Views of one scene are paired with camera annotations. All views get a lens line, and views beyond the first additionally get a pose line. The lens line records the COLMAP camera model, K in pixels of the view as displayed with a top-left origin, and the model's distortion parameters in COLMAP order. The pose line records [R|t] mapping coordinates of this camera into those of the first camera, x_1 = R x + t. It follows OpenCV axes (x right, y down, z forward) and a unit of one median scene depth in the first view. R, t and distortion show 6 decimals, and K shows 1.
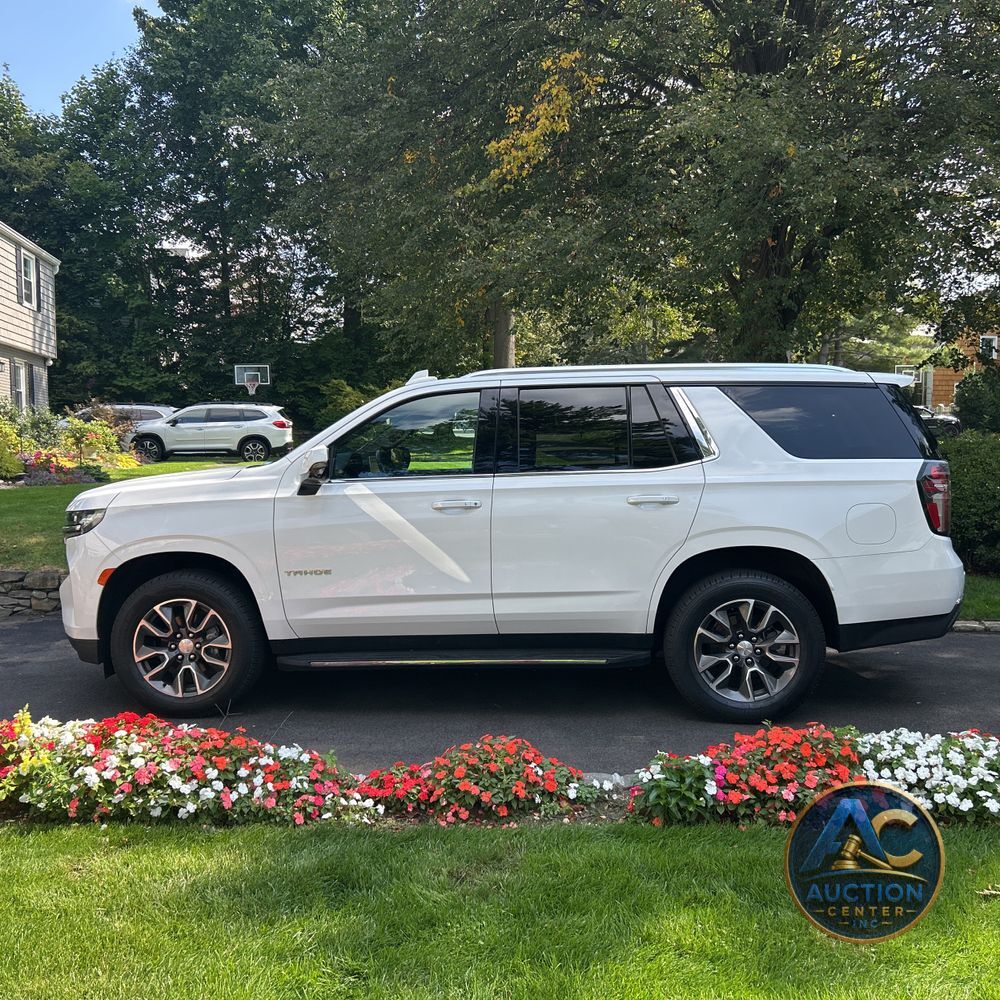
lens RADIAL K [[1013.0, 0, 509.3], [0, 1013.0, 502.5], [0, 0, 1]] dist [0.017609, 0.000000]
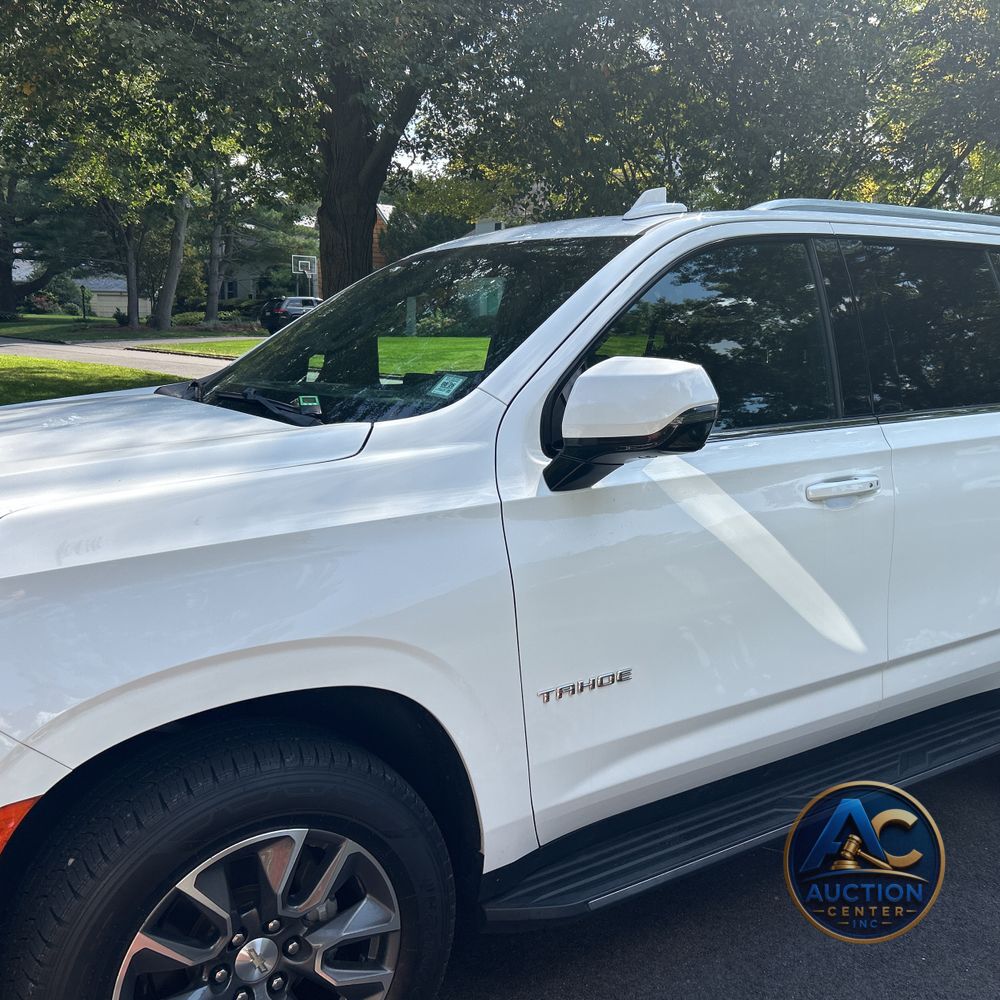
lens RADIAL K [[1013.0, 0, 498.8], [0, 1013.0, 499.7], [0, 0, 1]] dist [0.017609, 0.000000]
pose [[0.810867, -0.078798, 0.579902, -0.148854], [0.019913, 0.994035, 0.107228, -0.015131], [-0.584892, -0.075400, 0.807599, 0.236071]]
